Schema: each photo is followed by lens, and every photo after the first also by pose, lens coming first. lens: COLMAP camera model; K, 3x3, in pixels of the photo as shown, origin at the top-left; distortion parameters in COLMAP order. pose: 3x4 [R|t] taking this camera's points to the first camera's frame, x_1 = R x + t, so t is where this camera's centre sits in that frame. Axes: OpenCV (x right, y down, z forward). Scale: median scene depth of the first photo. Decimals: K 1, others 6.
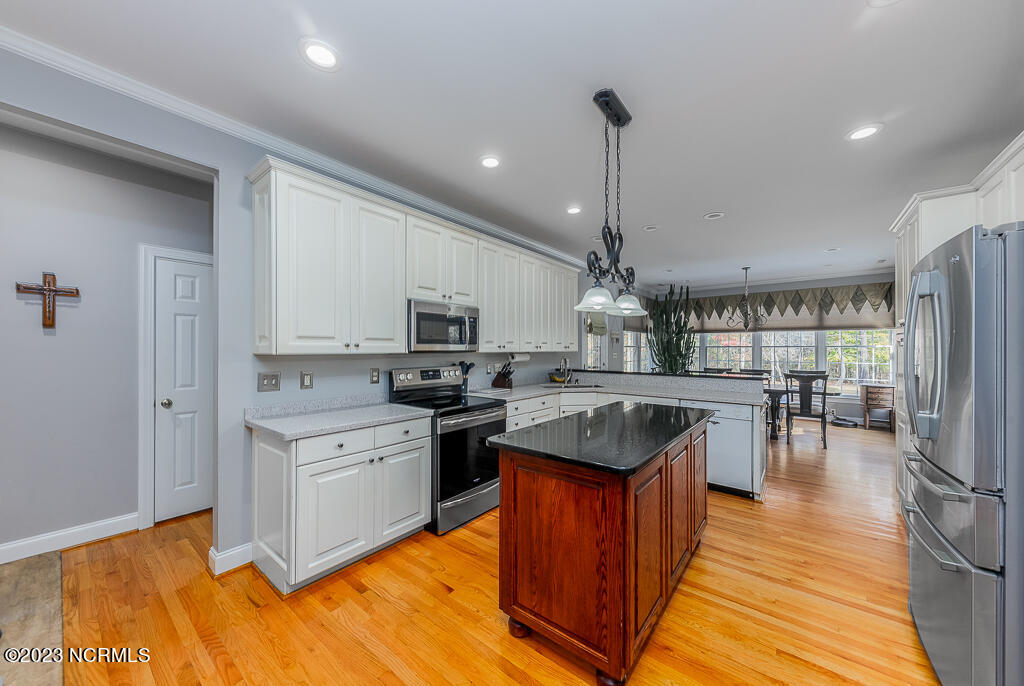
lens RADIAL K [[361.9, 0, 512.5], [0, 361.9, 347.0], [0, 0, 1]] dist [-0.000150, -0.000030]
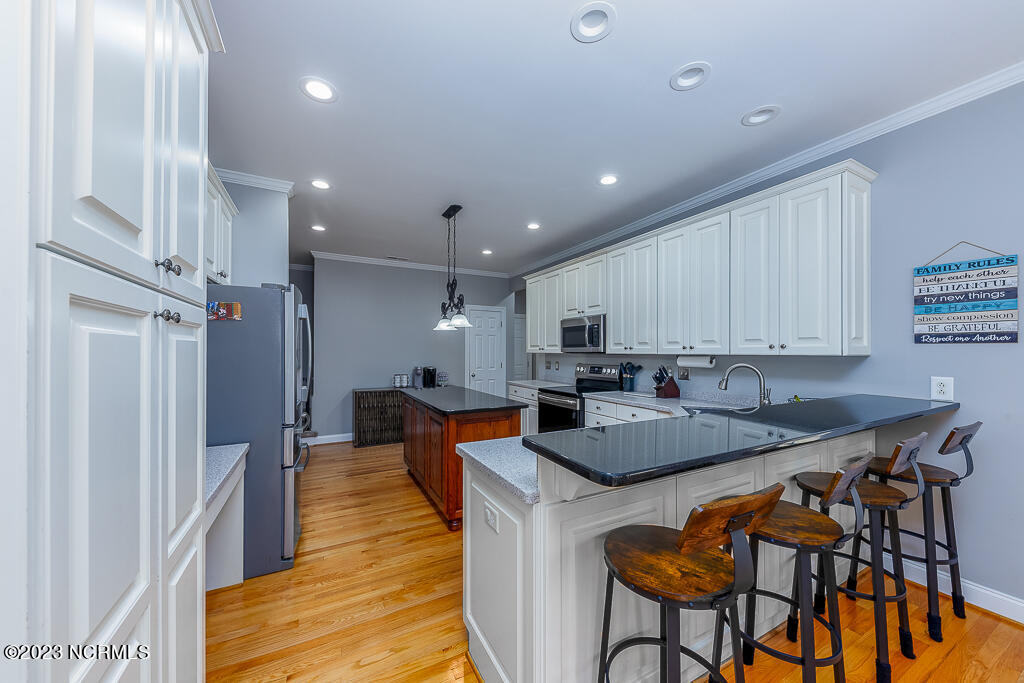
lens RADIAL K [[361.9, 0, 511.5], [0, 361.9, 348.6], [0, 0, 1]] dist [-0.000150, -0.000030]
pose [[-0.399579, -0.007749, -0.916666, 1.110709], [0.007124, 0.999908, -0.011558, 0.010573], [0.916671, -0.011149, -0.399487, 1.242715]]
